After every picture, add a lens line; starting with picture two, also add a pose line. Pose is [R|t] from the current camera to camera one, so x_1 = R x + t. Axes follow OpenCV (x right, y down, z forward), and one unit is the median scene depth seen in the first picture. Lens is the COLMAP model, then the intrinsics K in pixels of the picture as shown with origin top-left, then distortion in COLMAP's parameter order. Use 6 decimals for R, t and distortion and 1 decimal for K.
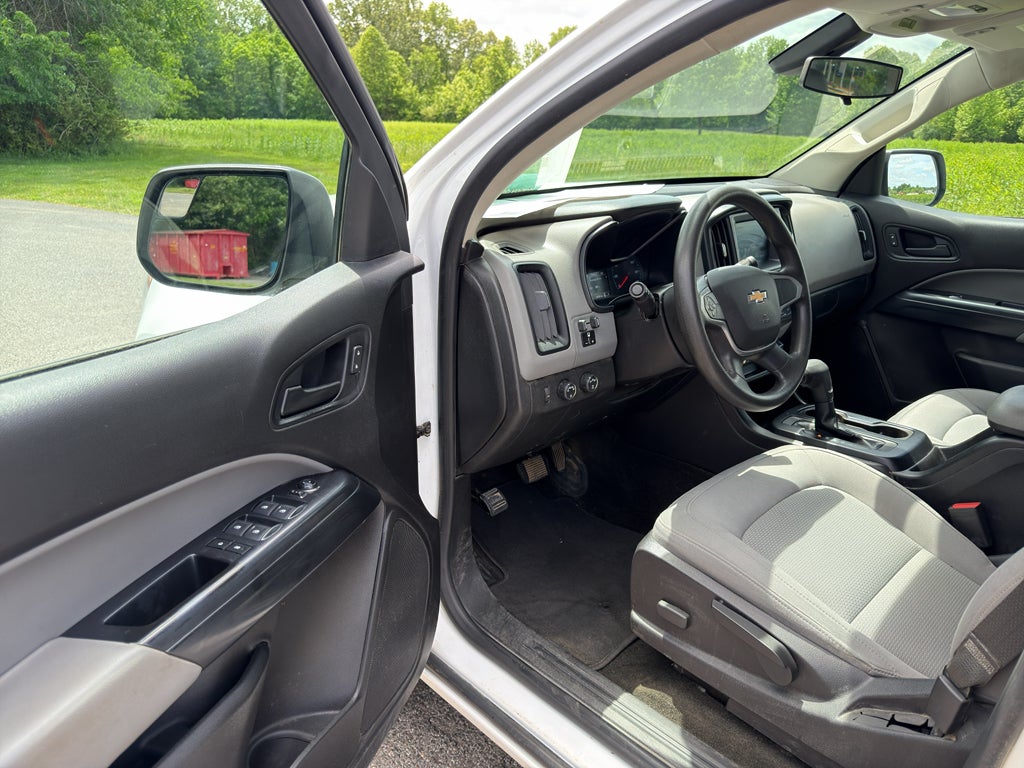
lens RADIAL K [[738.5, 0, 507.9], [0, 738.5, 385.2], [0, 0, 1]] dist [0.023422, -0.013077]
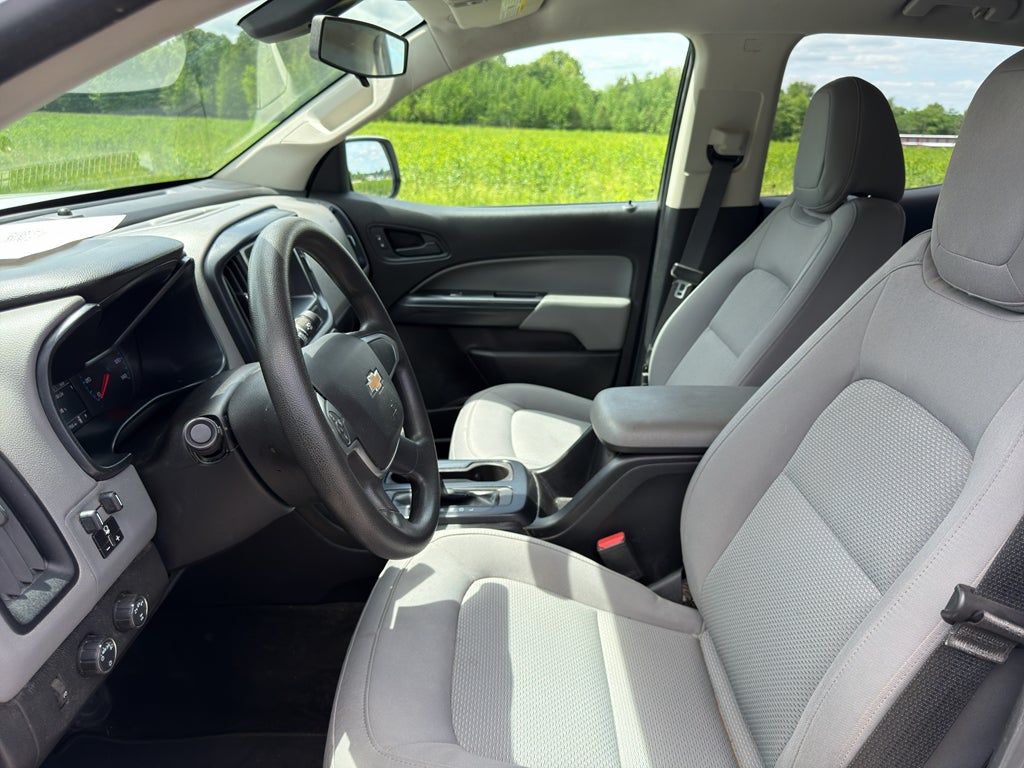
lens RADIAL K [[732.3, 0, 509.7], [0, 732.3, 395.2], [0, 0, 1]] dist [0.084027, -0.104714]
pose [[0.695856, -0.269103, 0.665859, -0.012567], [0.245078, 0.960469, 0.132049, -0.136428], [-0.675071, 0.071301, 0.734299, 0.366929]]
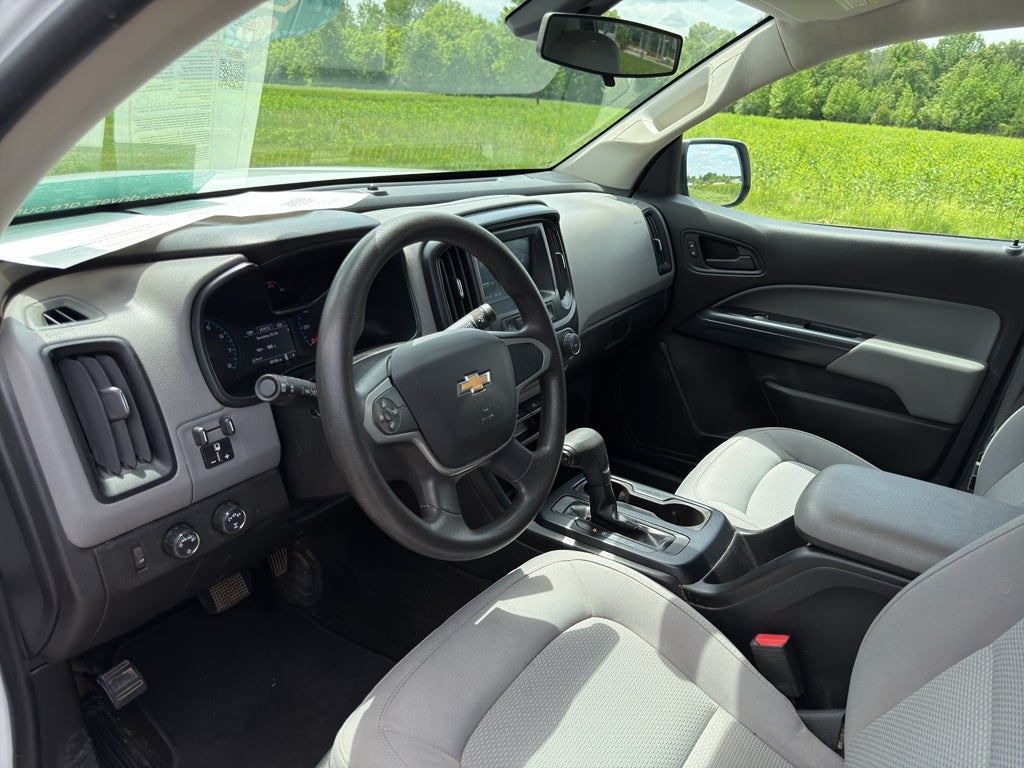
lens RADIAL K [[732.3, 0, 509.7], [0, 732.3, 395.2], [0, 0, 1]] dist [0.084027, -0.104714]
pose [[0.979565, -0.051407, 0.194448, 0.199645], [0.041444, 0.997628, 0.054966, -0.117702], [-0.196813, -0.045784, 0.979372, 0.295190]]
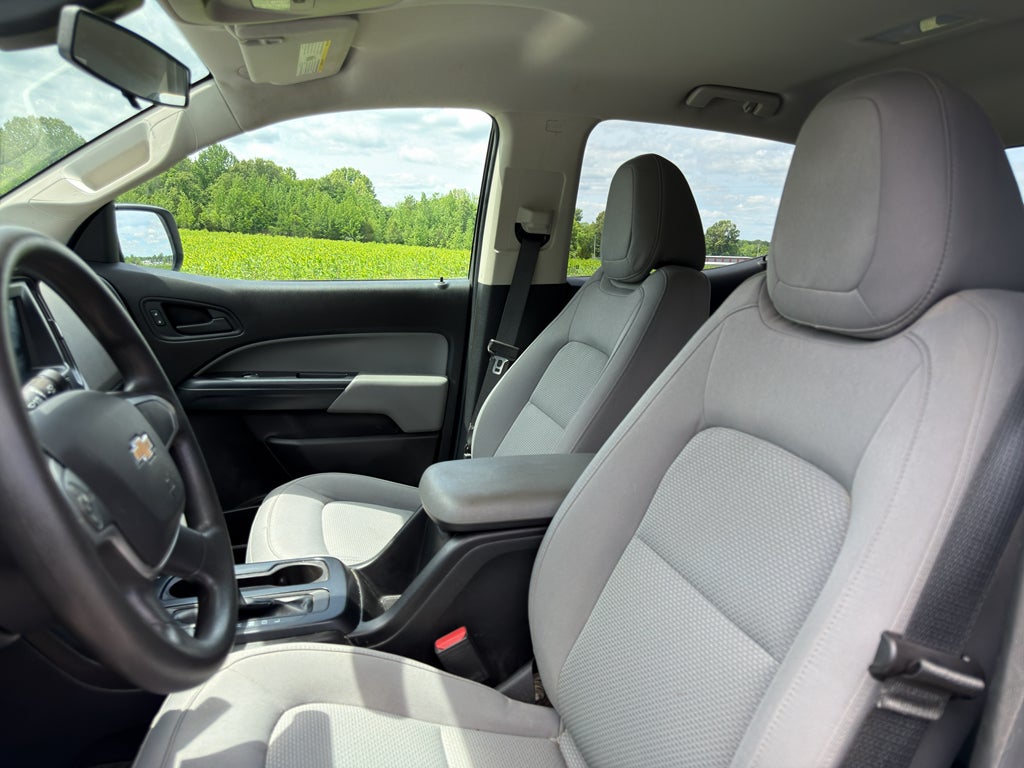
lens RADIAL K [[726.5, 0, 513.3], [0, 726.5, 394.2], [0, 0, 1]] dist [0.071939, -0.116430]
pose [[0.474634, -0.186993, 0.860091, 0.037722], [0.262431, 0.962793, 0.064501, -0.100362], [-0.840151, 0.195100, 0.506046, 0.451473]]
